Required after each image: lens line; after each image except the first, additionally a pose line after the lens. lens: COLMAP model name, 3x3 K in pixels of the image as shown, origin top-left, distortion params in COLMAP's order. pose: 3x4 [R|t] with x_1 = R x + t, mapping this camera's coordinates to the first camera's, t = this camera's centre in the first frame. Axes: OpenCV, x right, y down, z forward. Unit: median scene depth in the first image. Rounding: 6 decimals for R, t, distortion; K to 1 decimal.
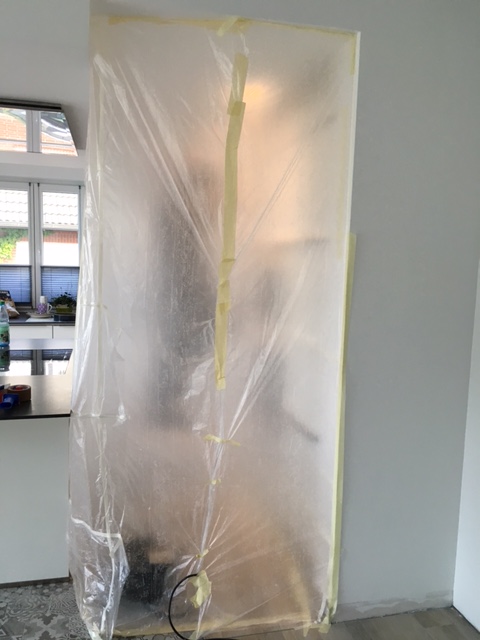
lens RADIAL K [[547.2, 0, 241.1], [0, 547.2, 318.2], [0, 0, 1]] dist [0.043228, -0.025578]
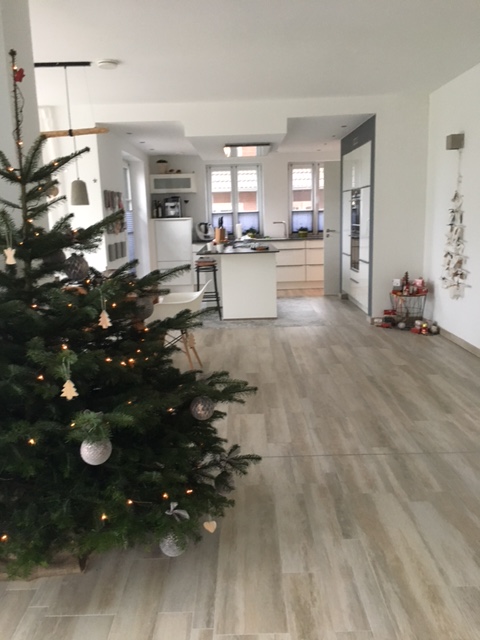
lens RADIAL K [[547.2, 0, 239.1], [0, 547.2, 324.0], [0, 0, 1]] dist [0.043228, -0.025578]
pose [[0.968038, -0.011175, -0.250554, 0.196503], [0.031861, 0.996392, 0.078661, 0.285341], [0.248771, -0.084129, 0.964902, -1.716880]]
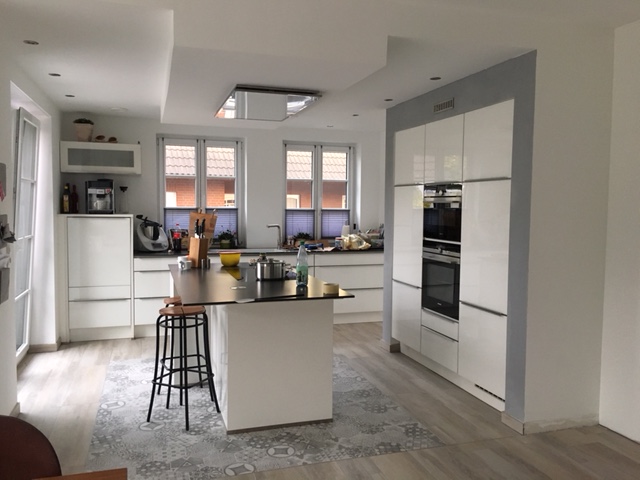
lens RADIAL K [[547.2, 0, 322.6], [0, 547.2, 236.8], [0, 0, 1]] dist [0.043228, -0.025578]
pose [[0.997364, -0.025494, 0.067932, -0.428191], [0.029055, 0.998226, -0.051964, 0.077287], [-0.066487, 0.053801, 0.996336, -0.431799]]
